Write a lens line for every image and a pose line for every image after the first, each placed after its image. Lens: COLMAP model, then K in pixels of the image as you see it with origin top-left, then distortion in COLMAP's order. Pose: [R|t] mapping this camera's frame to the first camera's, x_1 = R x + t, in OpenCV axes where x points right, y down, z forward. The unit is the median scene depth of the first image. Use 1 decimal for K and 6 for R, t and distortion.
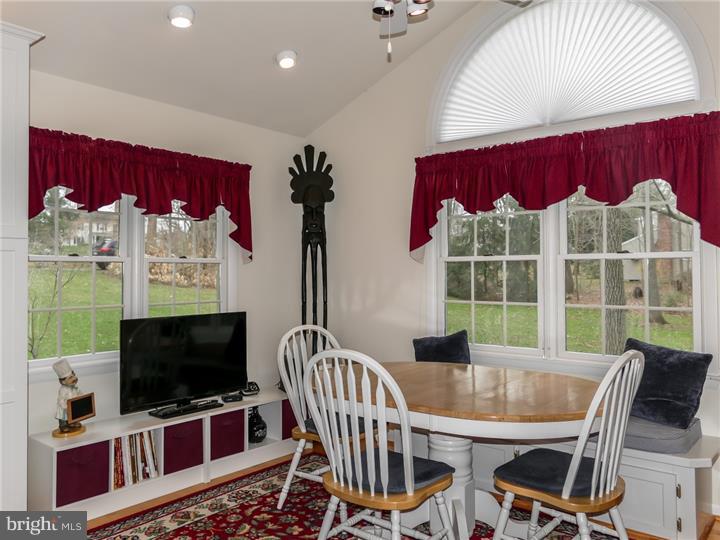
lens RADIAL K [[563.1, 0, 376.8], [0, 563.1, 267.7], [0, 0, 1]] dist [0.007221, 0.005749]
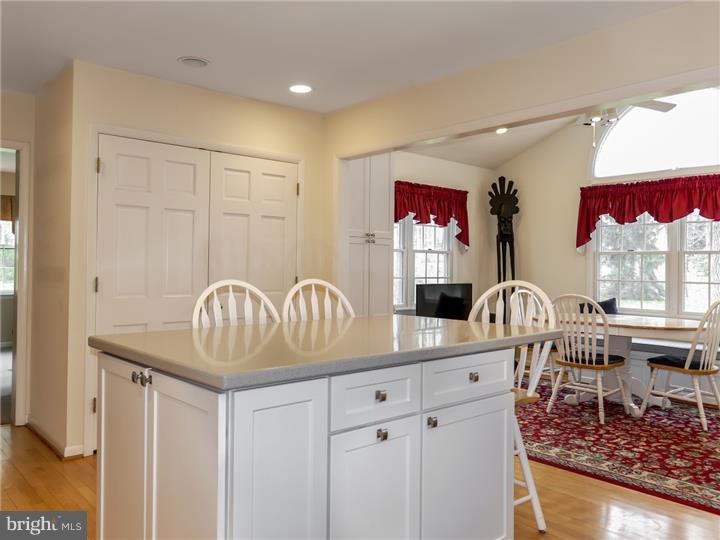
lens RADIAL K [[563.1, 0, 376.8], [0, 563.1, 267.7], [0, 0, 1]] dist [0.007221, 0.005749]
pose [[0.988035, 0.017862, -0.153195, -0.245130], [-0.016494, 0.999812, 0.010199, 0.020062], [0.153348, -0.007551, 0.988143, -0.624386]]
